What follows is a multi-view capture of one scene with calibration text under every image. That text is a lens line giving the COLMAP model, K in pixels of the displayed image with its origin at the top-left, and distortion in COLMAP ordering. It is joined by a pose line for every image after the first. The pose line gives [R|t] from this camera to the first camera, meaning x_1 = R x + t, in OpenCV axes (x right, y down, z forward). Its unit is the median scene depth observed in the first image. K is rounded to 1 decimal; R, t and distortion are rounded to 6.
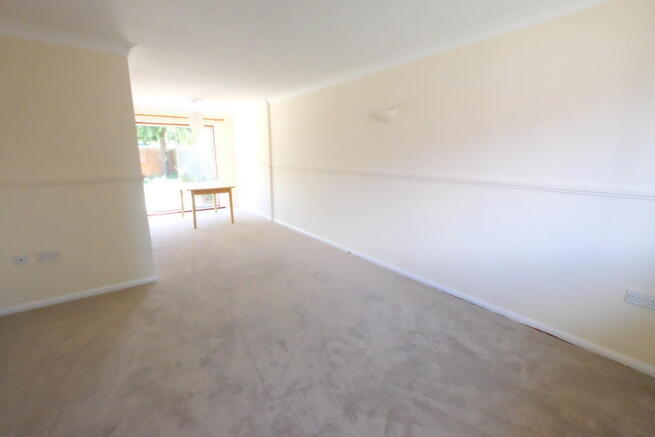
lens RADIAL K [[283.8, 0, 327.5], [0, 283.8, 218.5], [0, 0, 1]] dist [-0.001086, -0.000244]
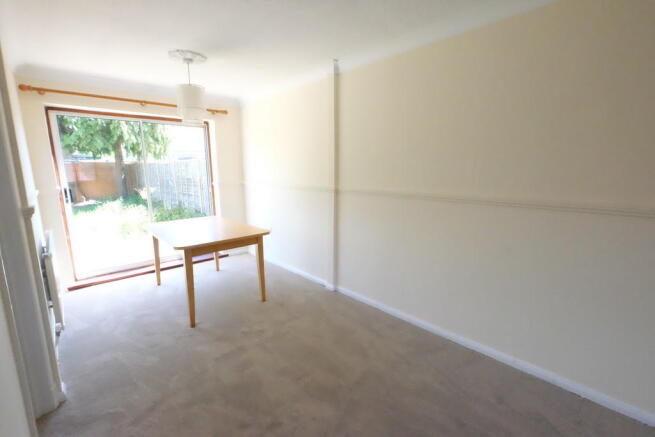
lens RADIAL K [[283.8, 0, 327.5], [0, 283.8, 218.5], [0, 0, 1]] dist [-0.001086, -0.000244]
pose [[0.993471, -0.027981, 0.110598, -0.247332], [0.033414, 0.998308, -0.047581, -0.095784], [-0.109080, 0.050966, 0.992726, 0.426489]]
